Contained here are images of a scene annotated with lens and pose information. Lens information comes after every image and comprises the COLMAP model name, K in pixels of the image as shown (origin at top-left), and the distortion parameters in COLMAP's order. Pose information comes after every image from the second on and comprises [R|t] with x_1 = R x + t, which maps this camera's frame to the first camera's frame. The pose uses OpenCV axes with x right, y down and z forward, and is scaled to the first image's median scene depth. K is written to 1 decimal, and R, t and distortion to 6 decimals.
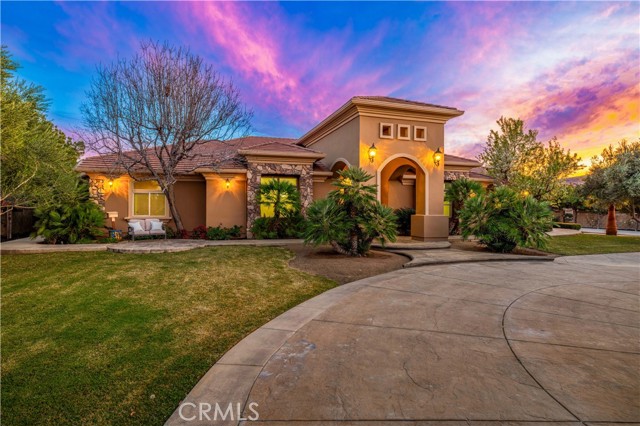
lens RADIAL K [[359.1, 0, 320.0], [0, 359.1, 213.0], [0, 0, 1]] dist [0.002991, 0.000174]
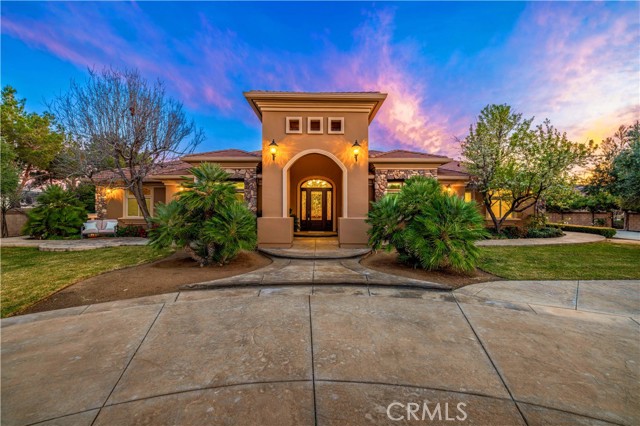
lens RADIAL K [[269.4, 0, 320.0], [0, 269.4, 213.0], [0, 0, 1]] dist [-0.000435, -0.000003]
pose [[0.954029, 0.000708, -0.299714, 0.439620], [-0.001594, 0.999995, -0.002709, -0.003855], [0.299710, 0.003062, 0.954025, 0.354820]]
